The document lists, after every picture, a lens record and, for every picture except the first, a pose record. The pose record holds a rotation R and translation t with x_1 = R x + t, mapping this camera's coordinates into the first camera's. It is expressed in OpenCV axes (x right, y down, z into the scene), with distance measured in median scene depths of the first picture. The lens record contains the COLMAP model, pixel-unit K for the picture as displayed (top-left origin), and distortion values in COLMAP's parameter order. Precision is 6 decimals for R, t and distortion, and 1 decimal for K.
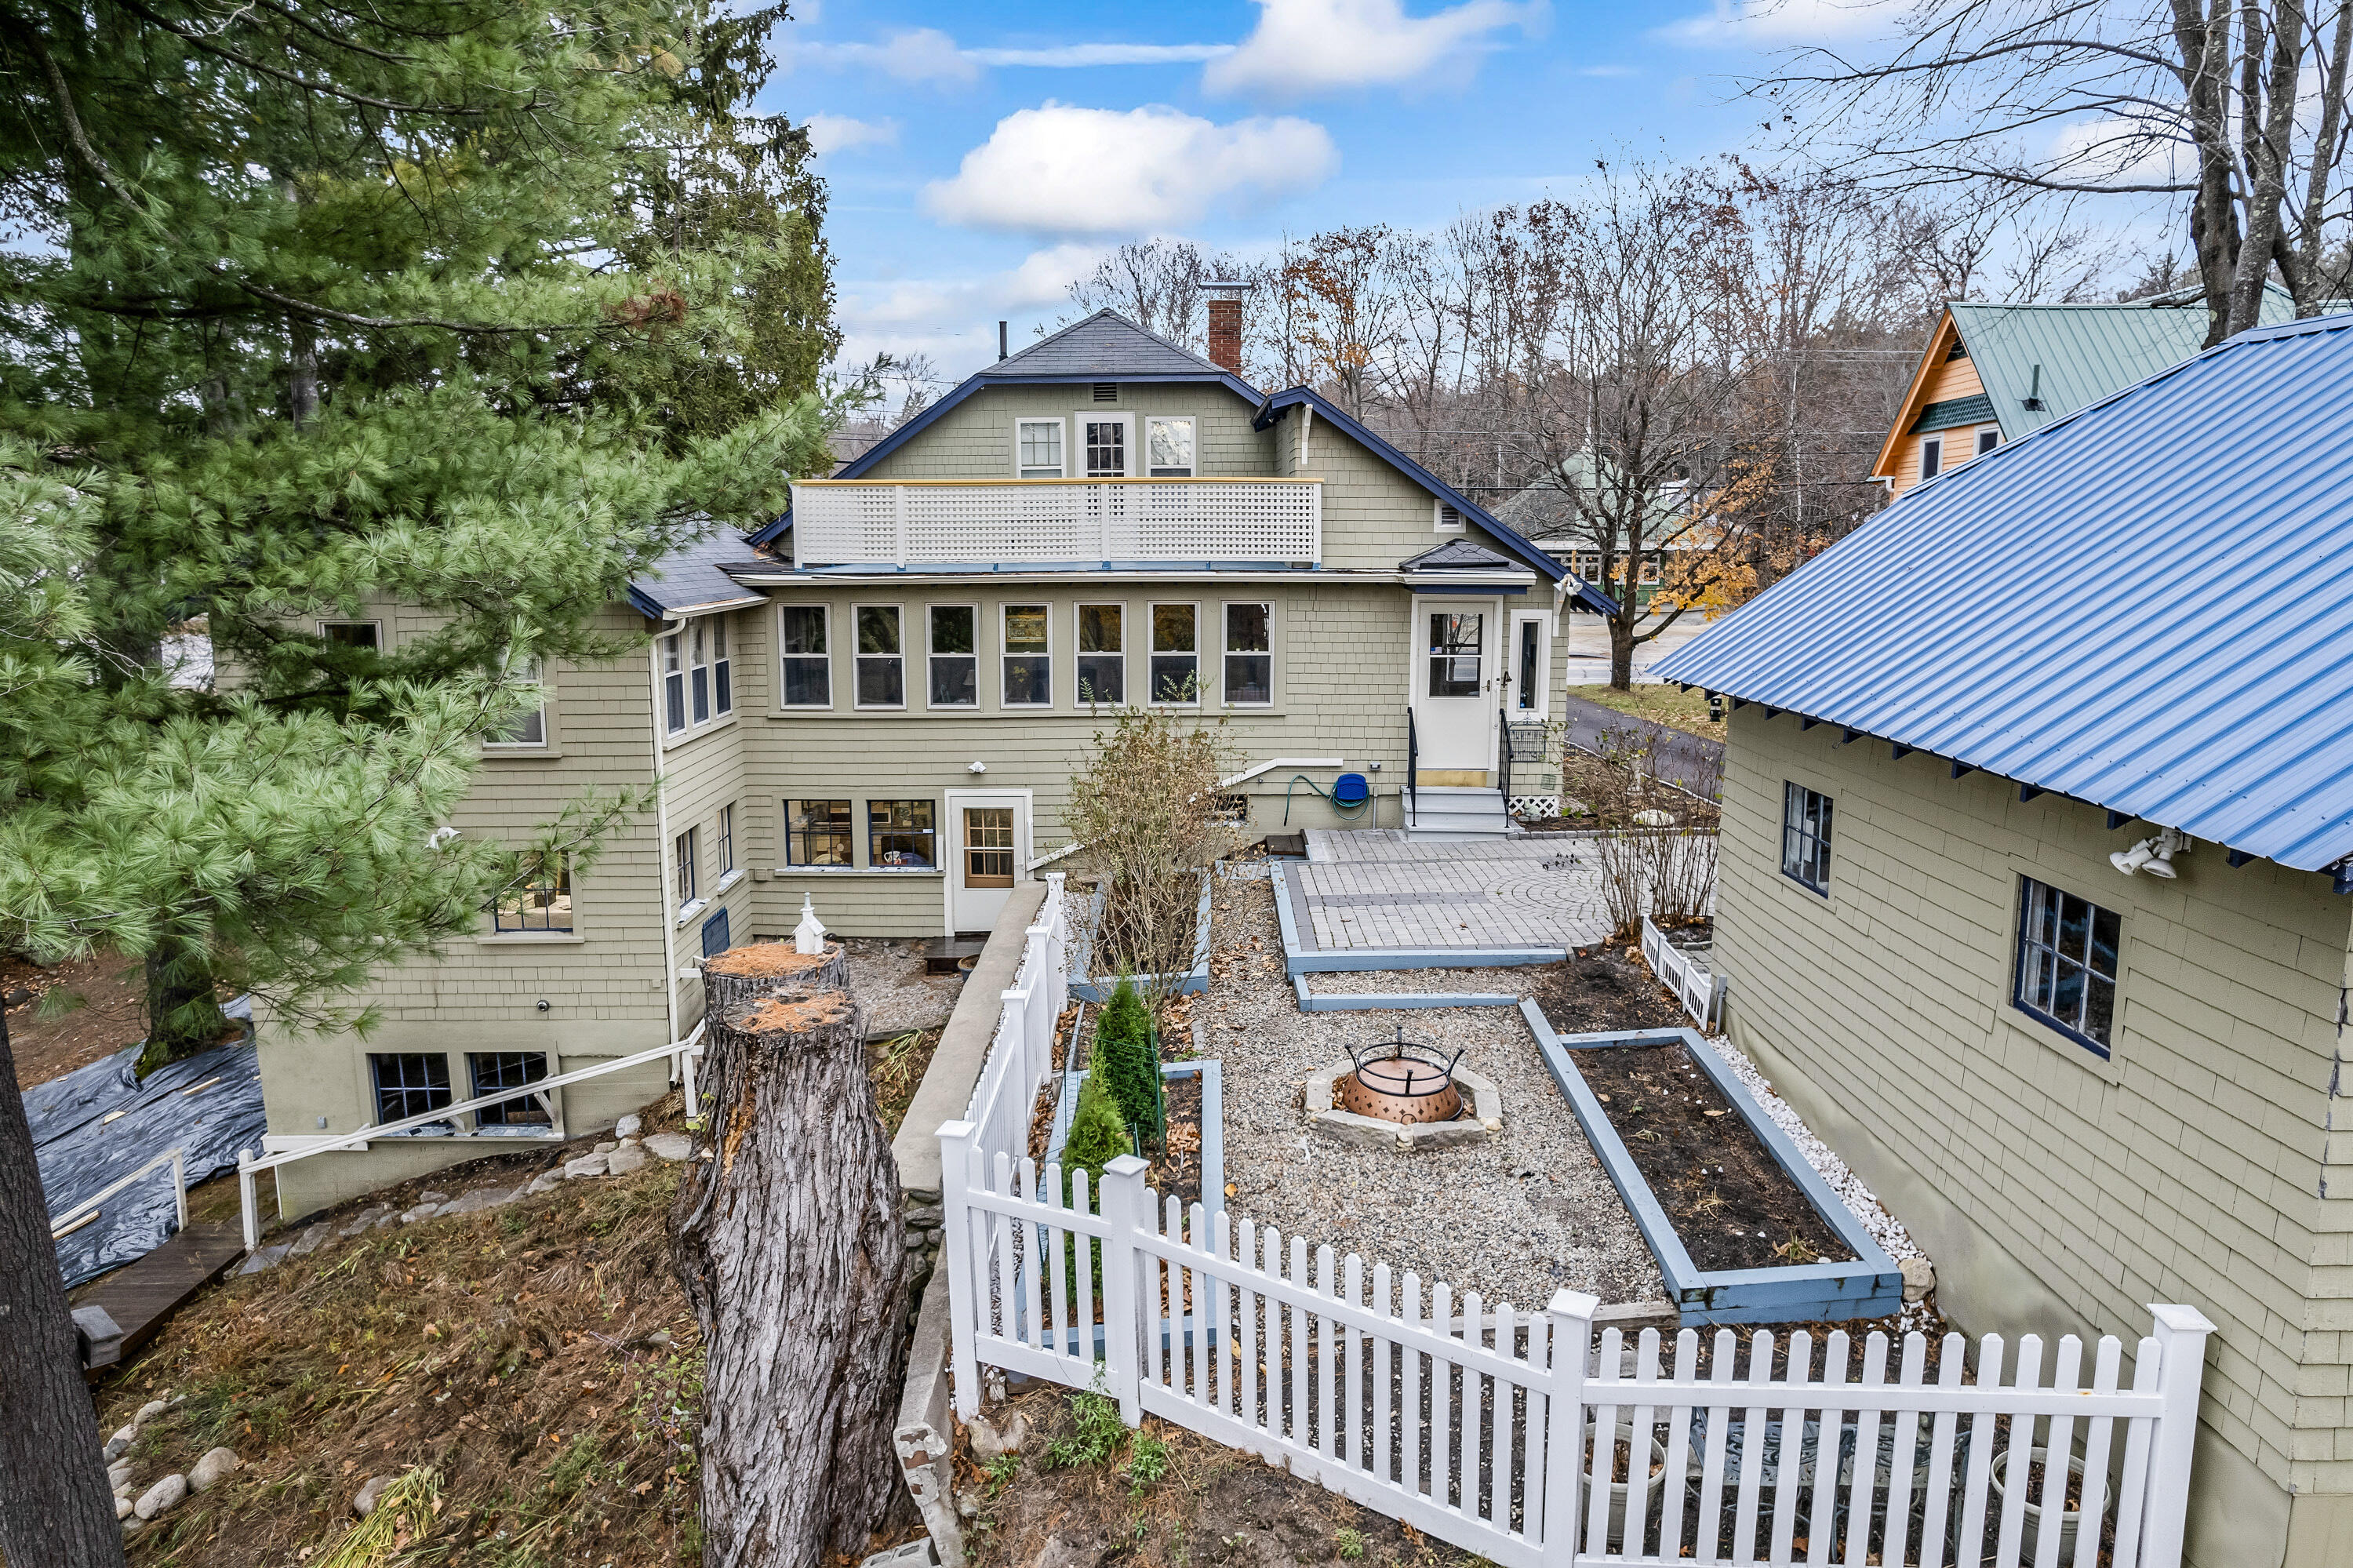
lens RADIAL K [[1503.1, 0, 1194.4], [0, 1503.1, 790.6], [0, 0, 1]] dist [-0.086657, 0.075790]
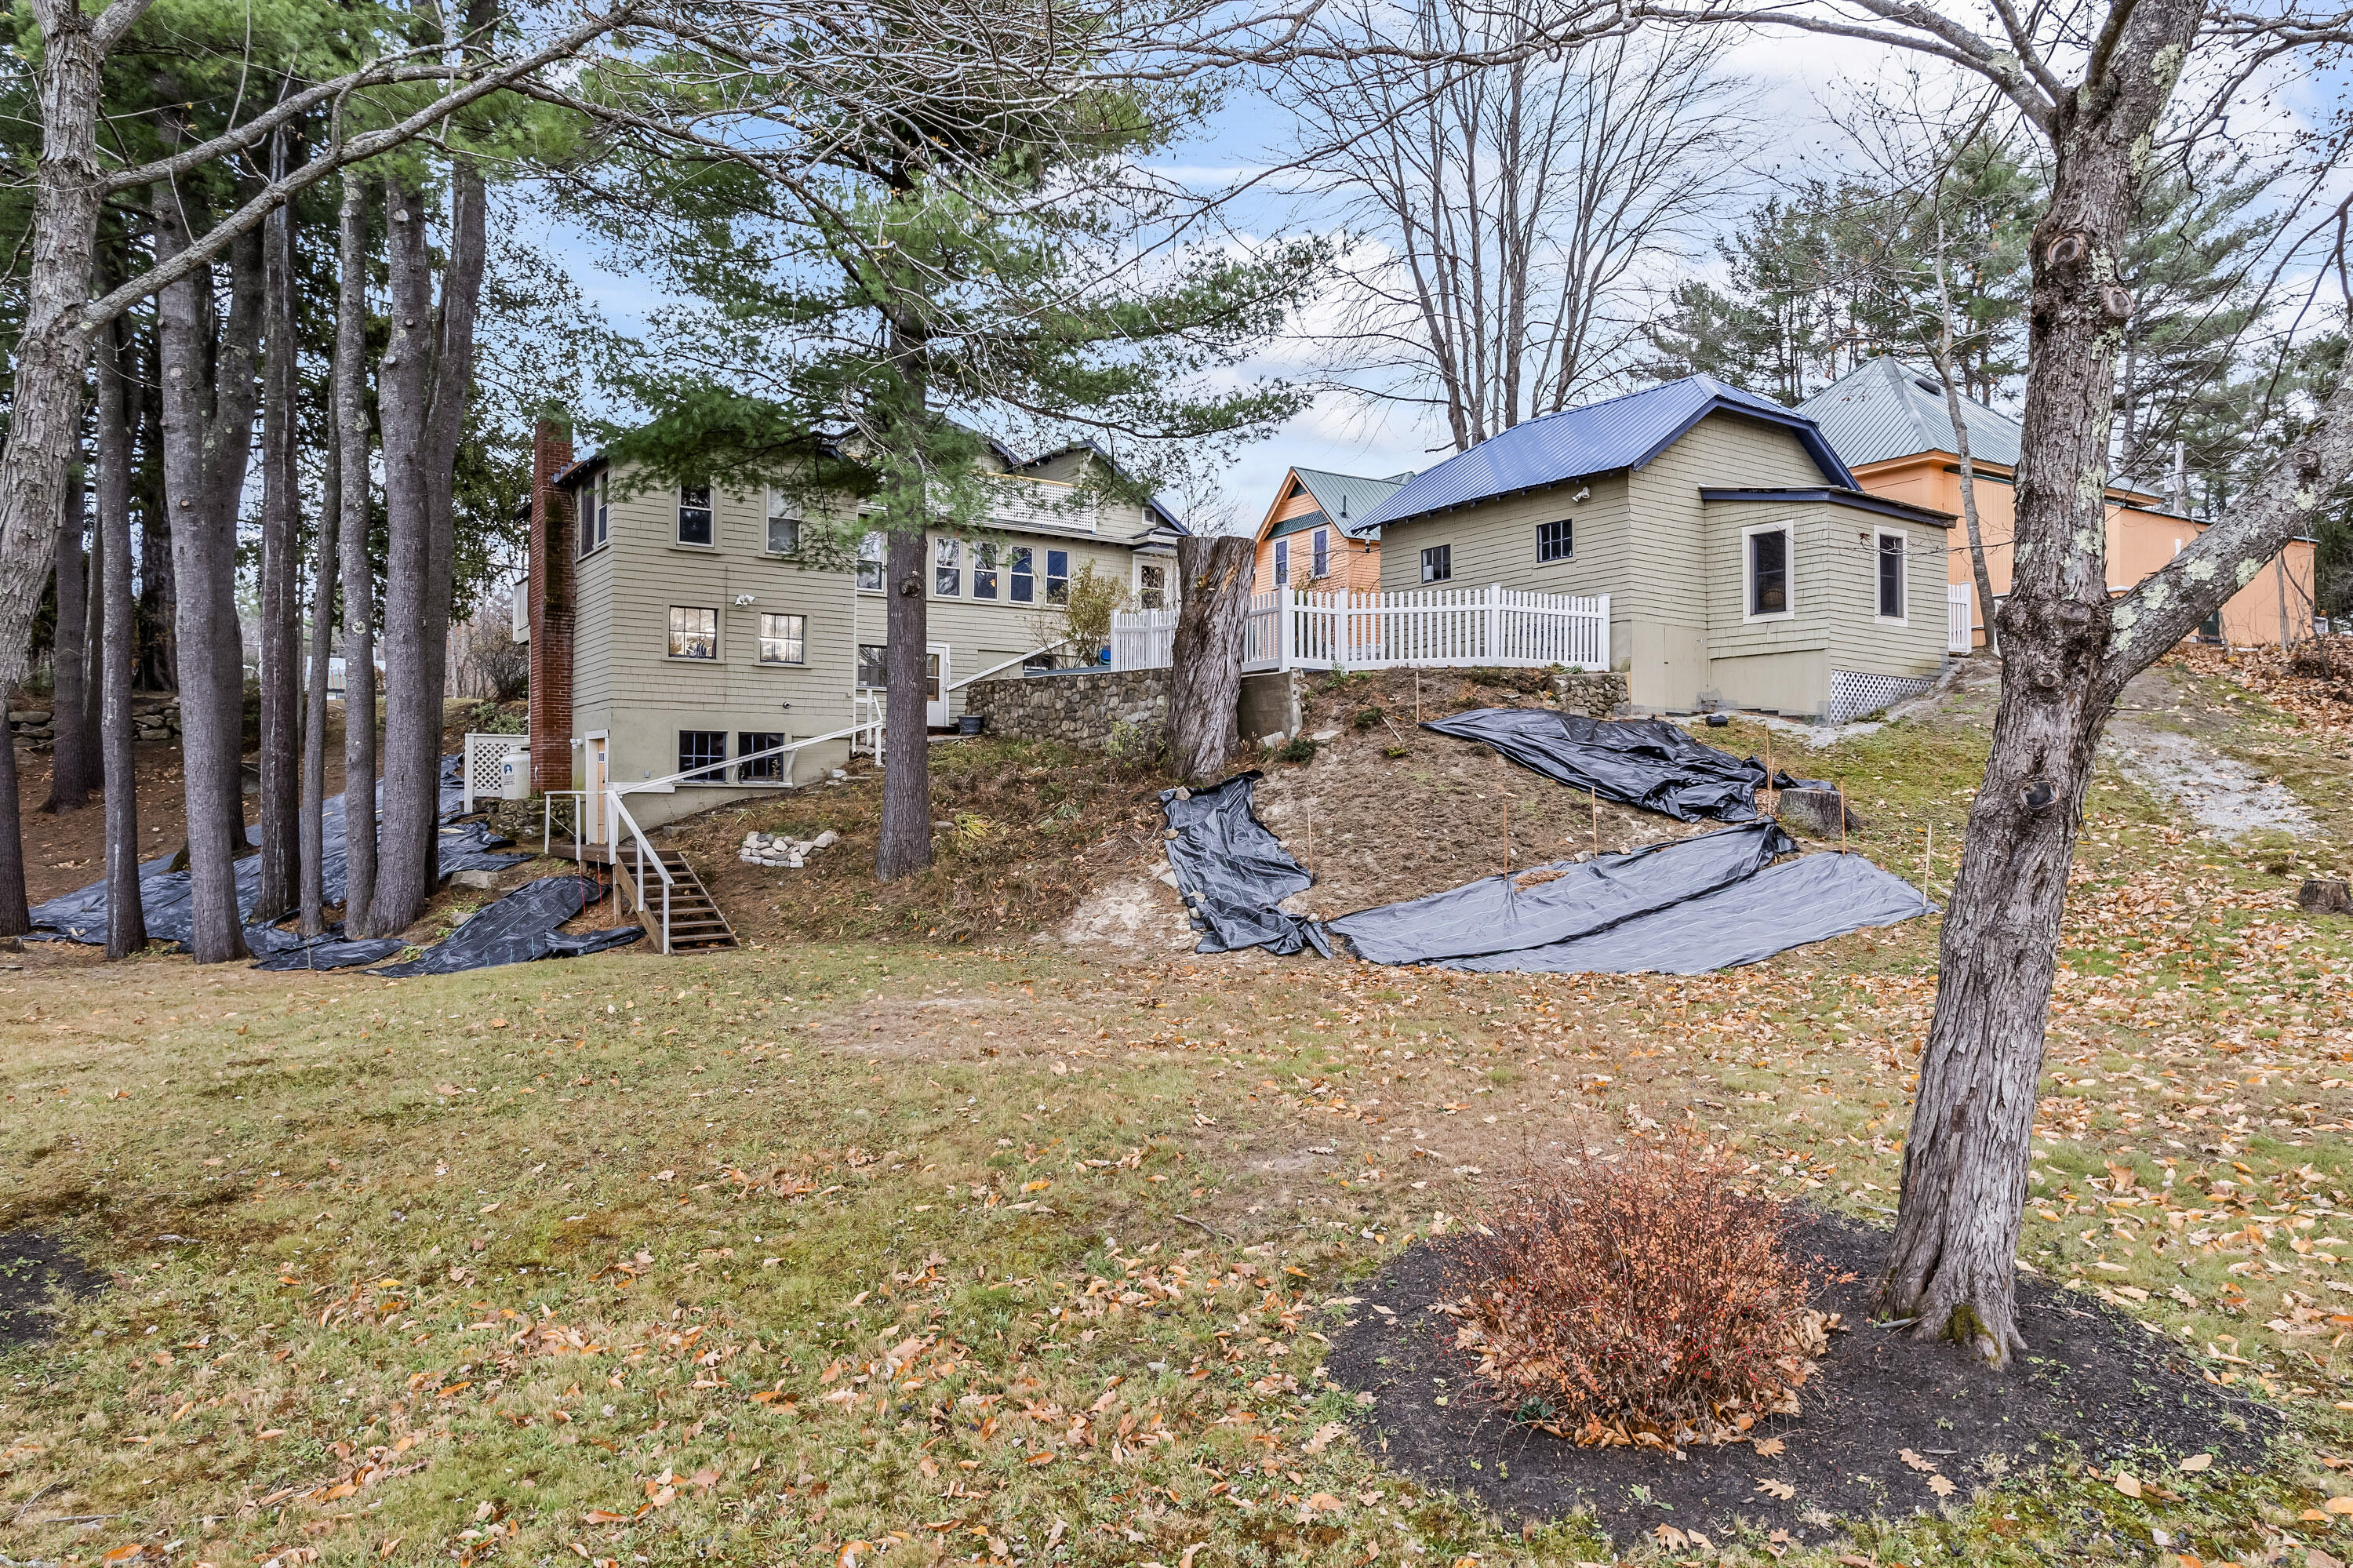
lens RADIAL K [[1503.1, 0, 1194.4], [0, 1503.1, 790.6], [0, 0, 1]] dist [-0.086657, 0.075790]
pose [[0.831697, 0.009581, 0.555147, -0.876228], [0.086577, 0.985383, -0.146714, 0.468763], [-0.548438, 0.170084, 0.818711, -0.579379]]
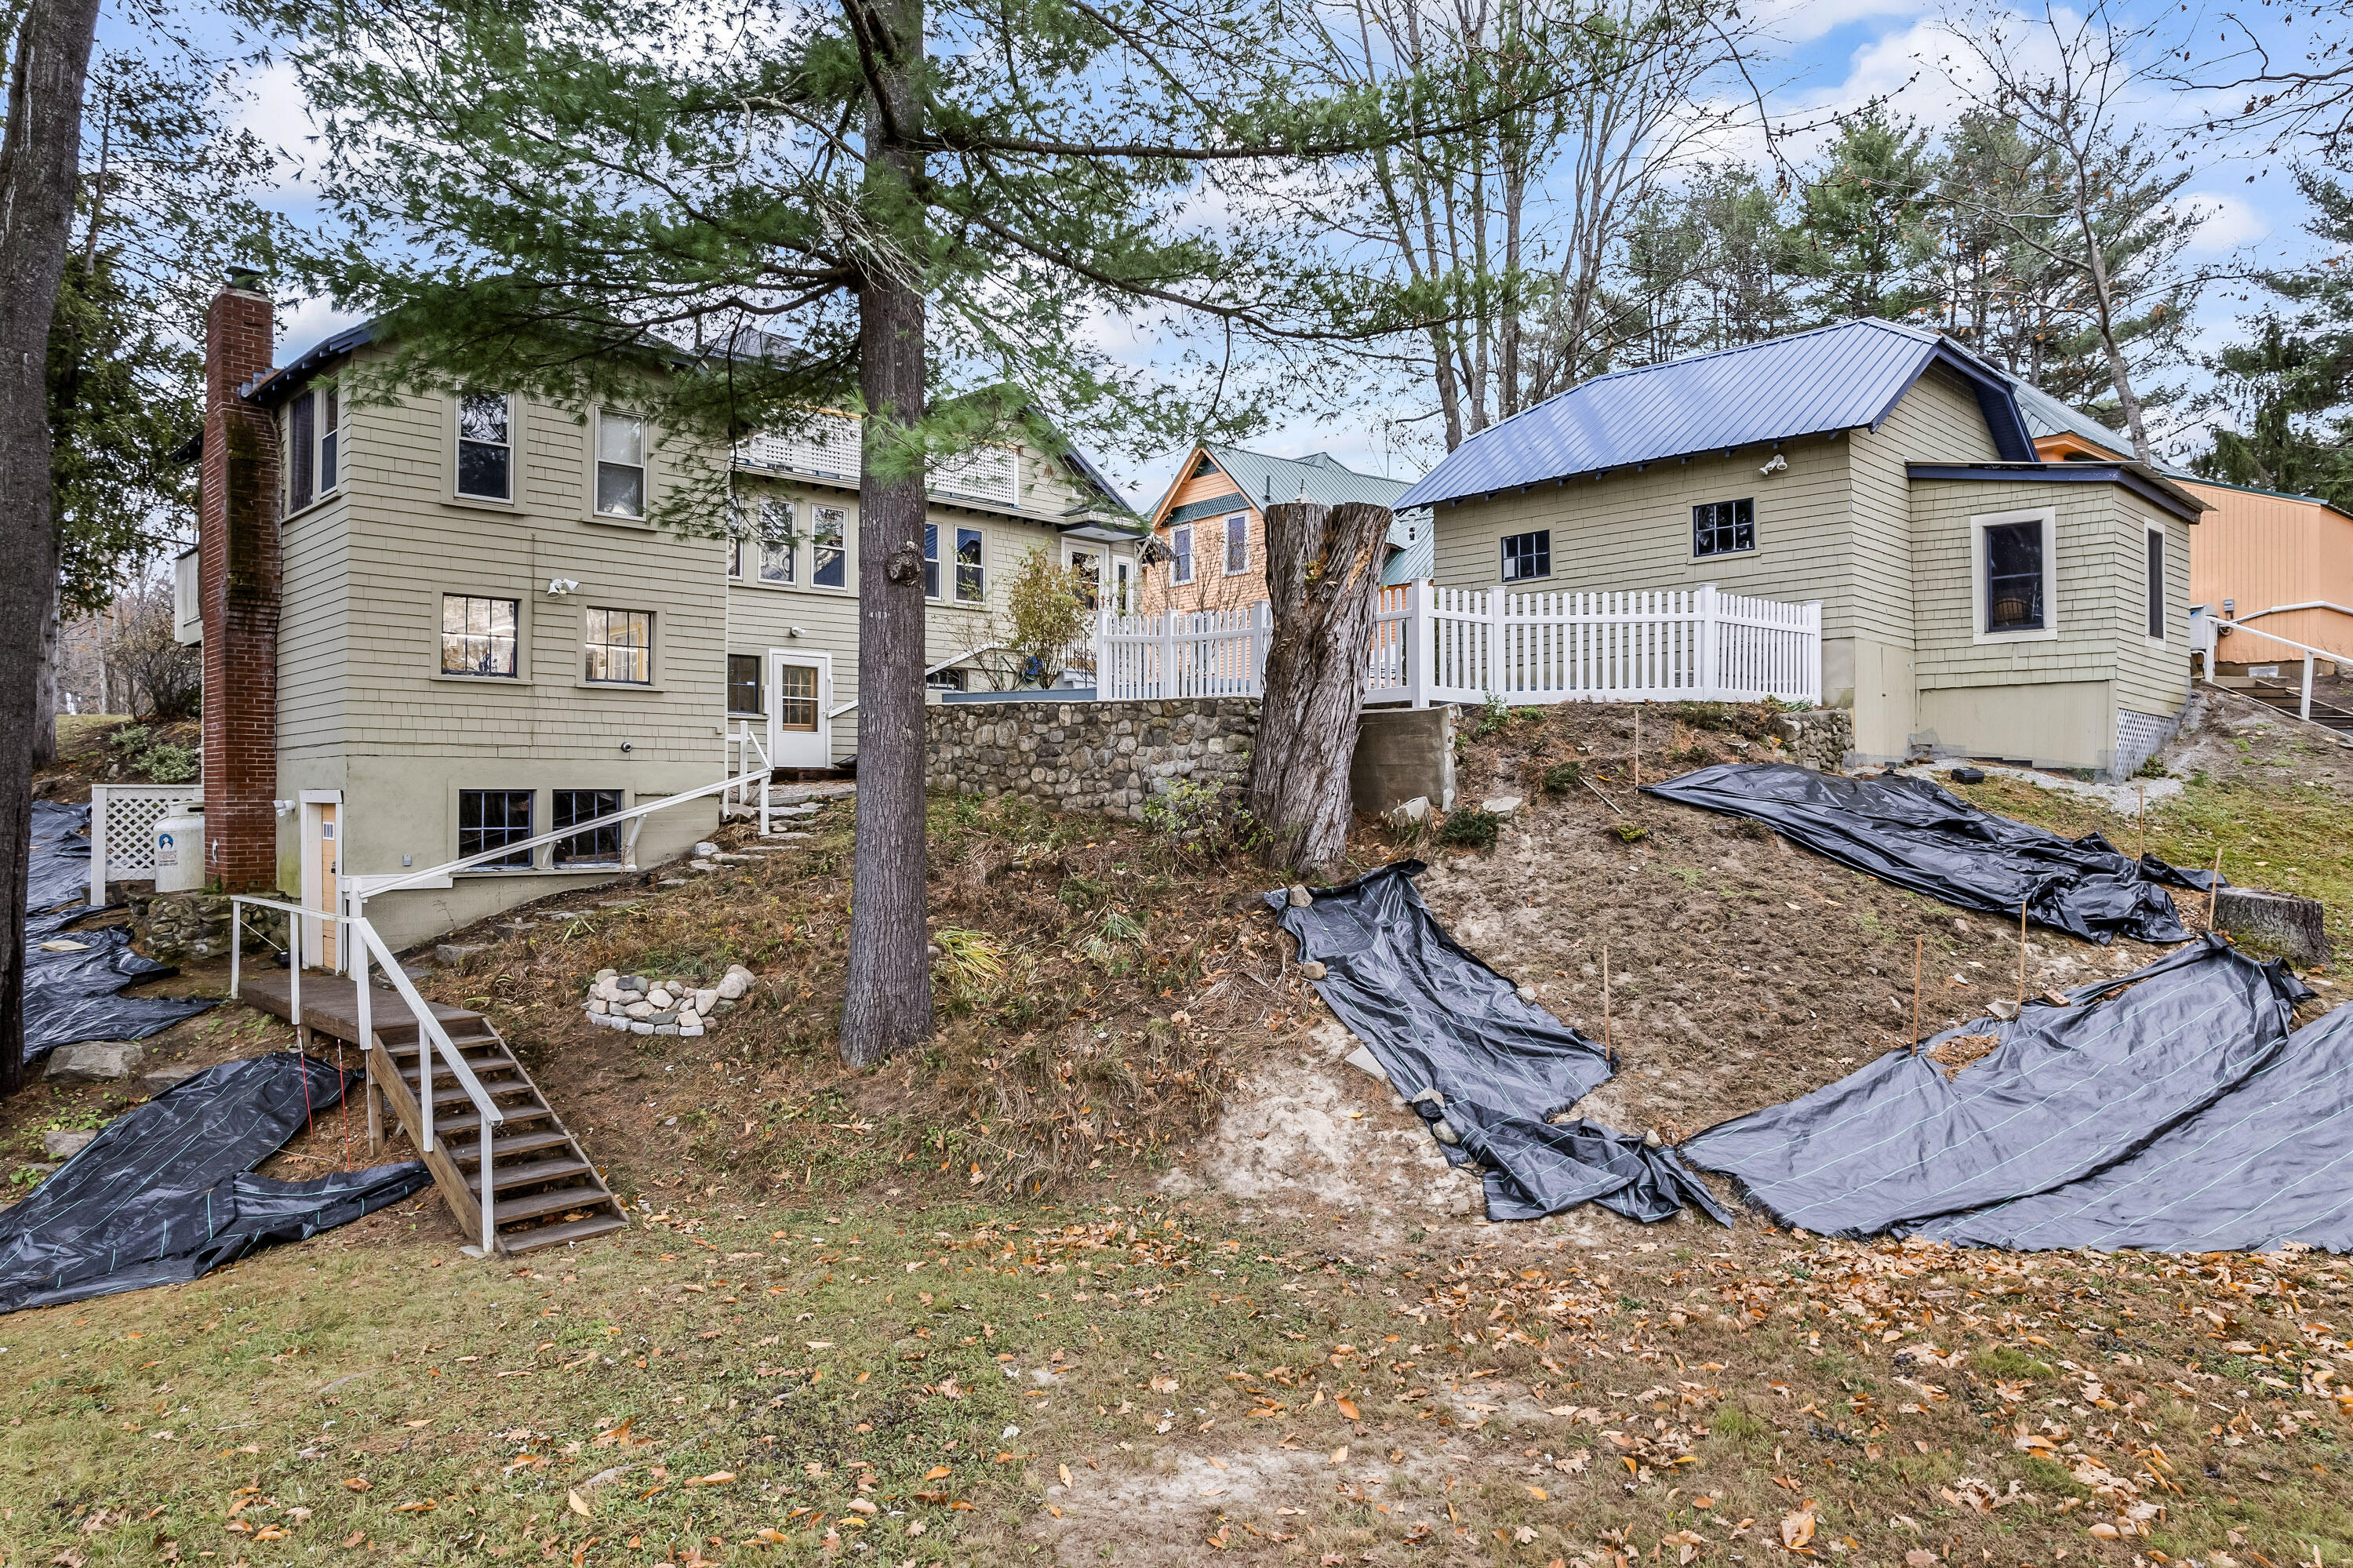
lens RADIAL K [[1503.1, 0, 1194.4], [0, 1503.1, 790.6], [0, 0, 1]] dist [-0.086657, 0.075790]
pose [[0.724818, 0.005794, 0.688916, -0.790615], [0.114689, 0.984997, -0.128949, 0.326322], [-0.679328, 0.172476, 0.713278, -0.092505]]
